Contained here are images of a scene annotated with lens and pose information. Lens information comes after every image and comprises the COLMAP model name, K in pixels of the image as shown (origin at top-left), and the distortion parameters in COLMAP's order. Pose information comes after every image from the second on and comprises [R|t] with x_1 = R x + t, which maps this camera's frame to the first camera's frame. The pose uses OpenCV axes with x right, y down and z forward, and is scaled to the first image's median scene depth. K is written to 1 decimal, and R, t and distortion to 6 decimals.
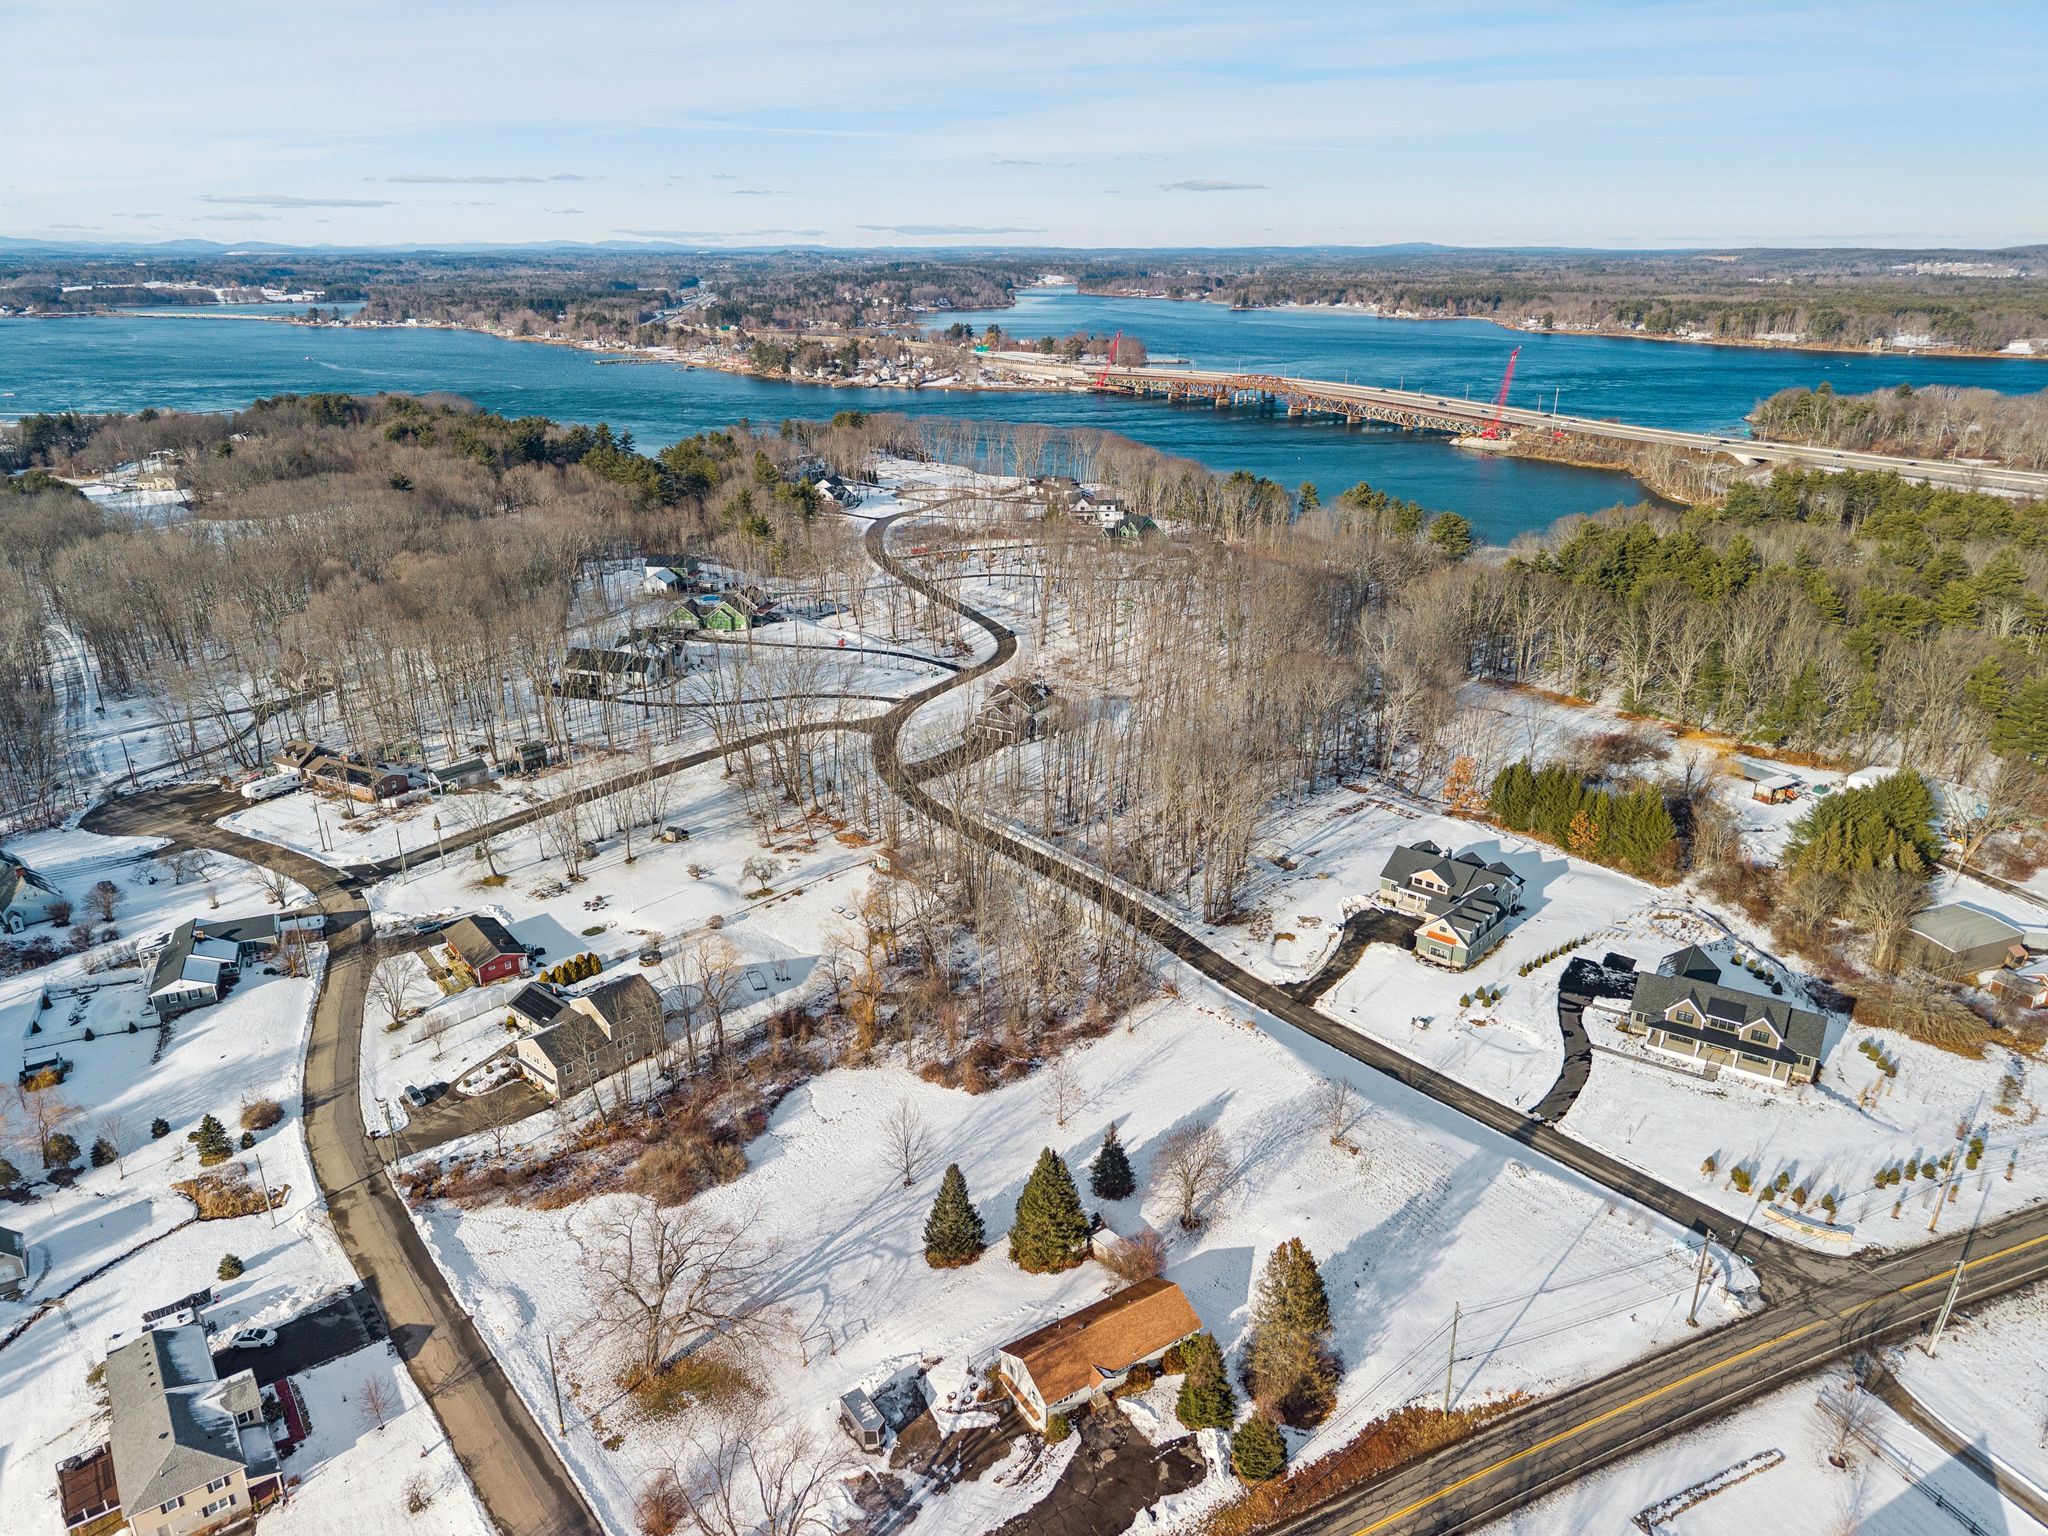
lens RADIAL K [[1371.1, 0, 1024.0], [0, 1371.1, 768.0], [0, 0, 1]] dist [-0.007171, -0.014341]
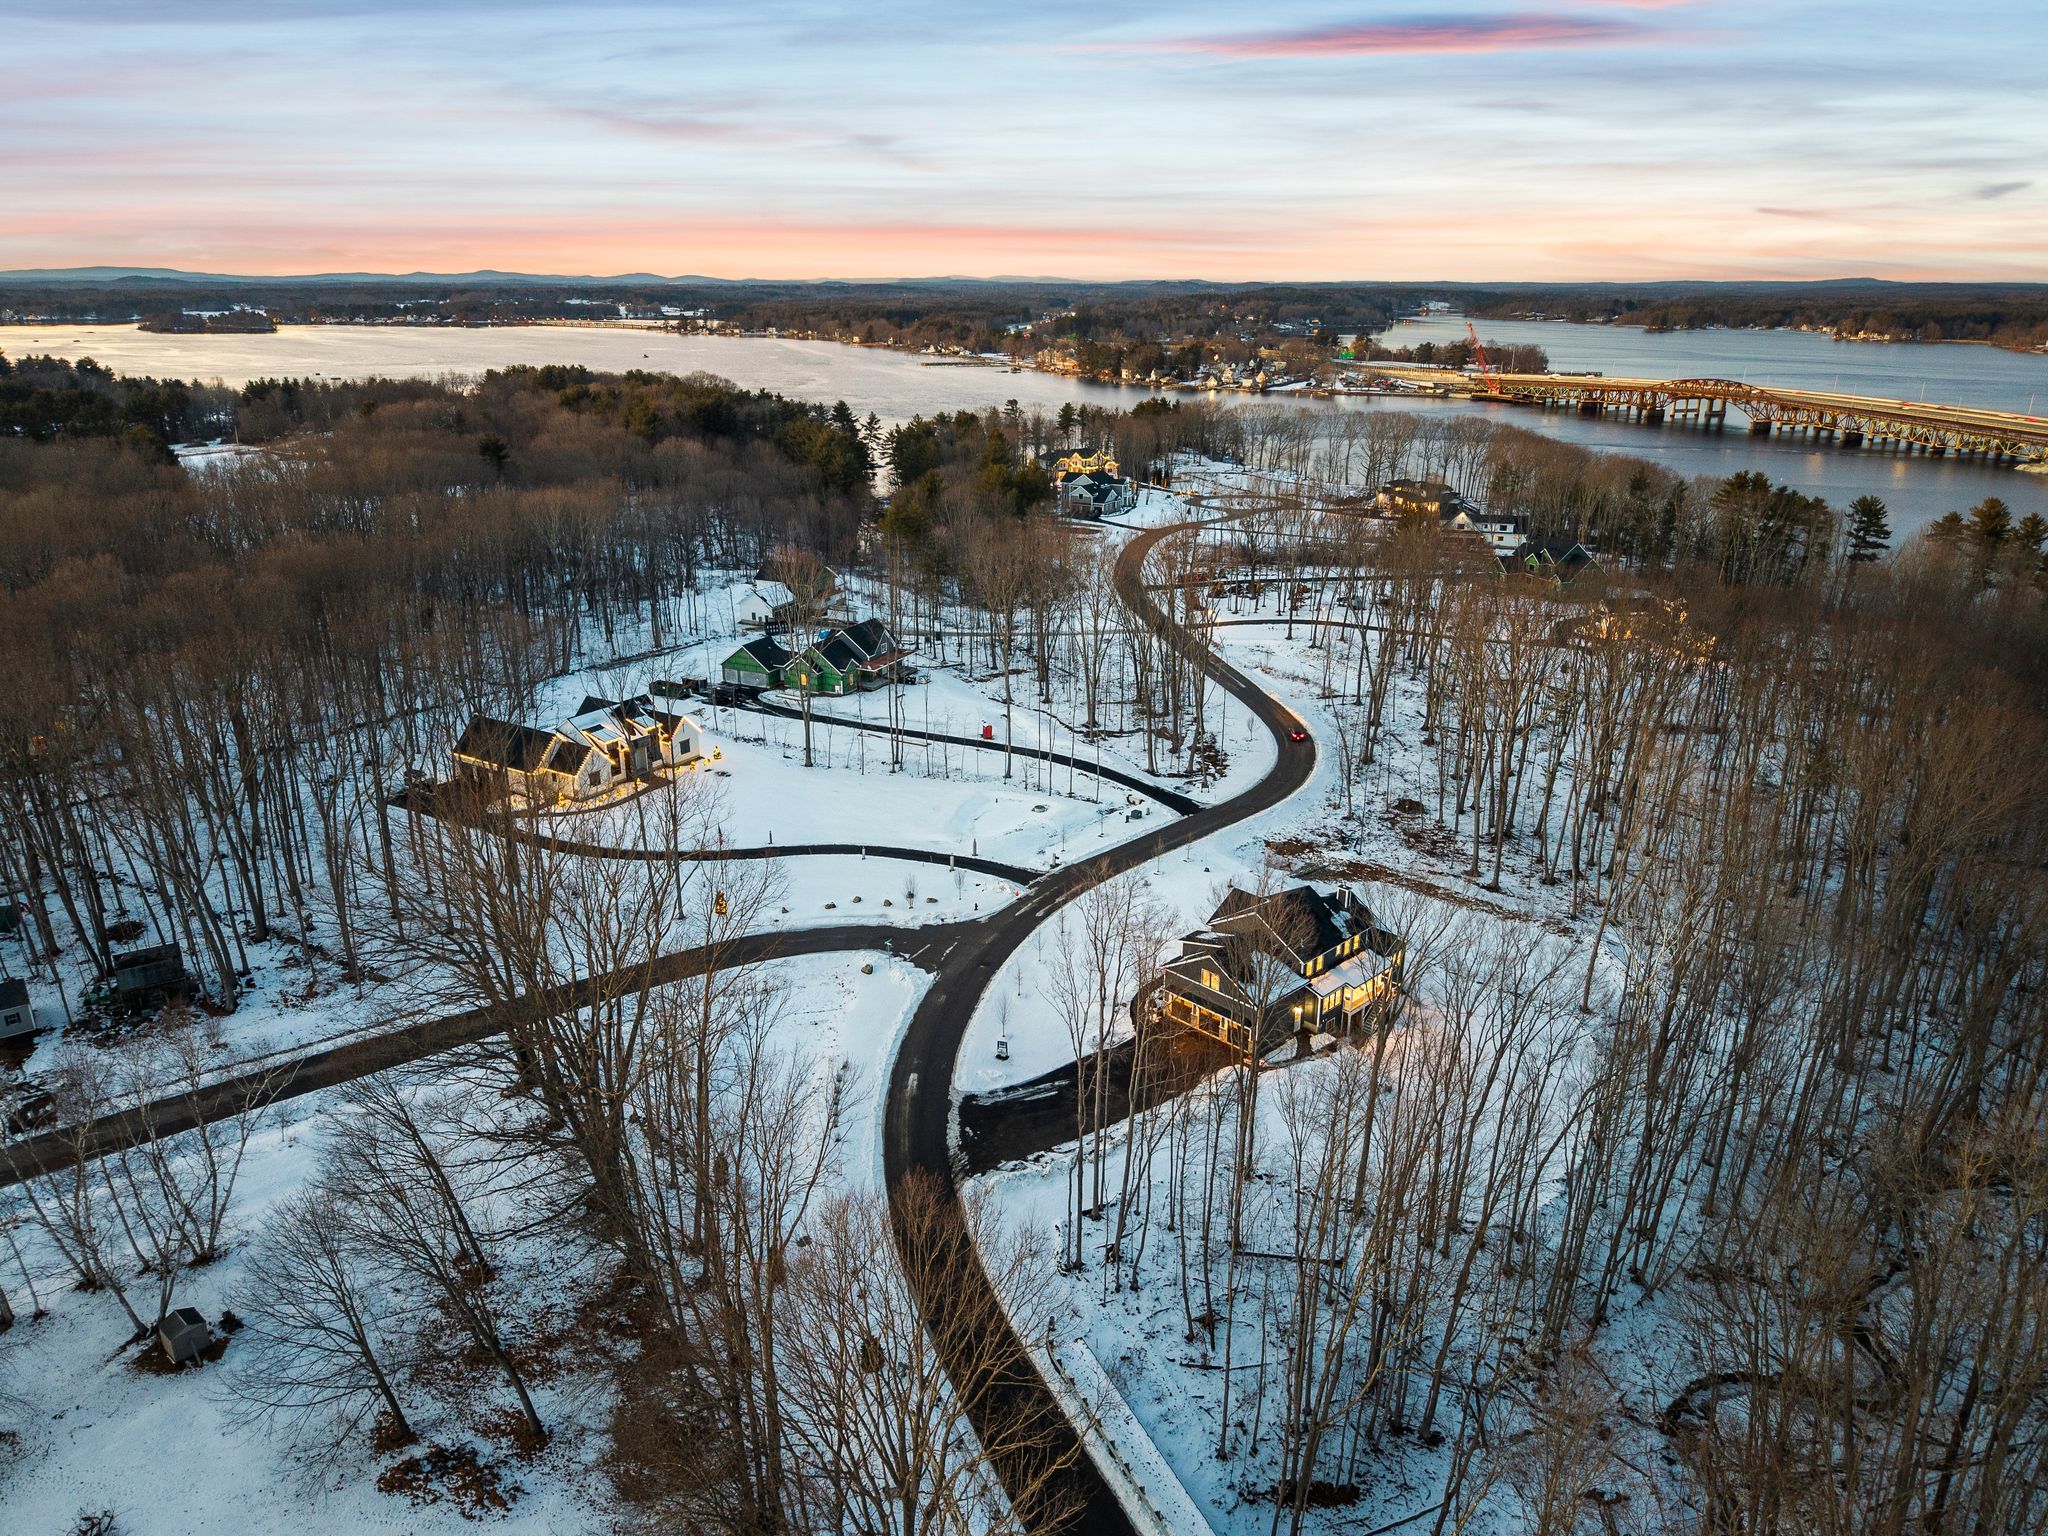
lens RADIAL K [[1371.1, 0, 1024.0], [0, 1371.1, 768.0], [0, 0, 1]] dist [-0.007171, -0.014341]
pose [[0.966452, 0.084260, -0.242633, 0.006070], [-0.090017, 0.995859, -0.012719, -0.029105], [0.240556, 0.034133, 0.970035, 0.193267]]
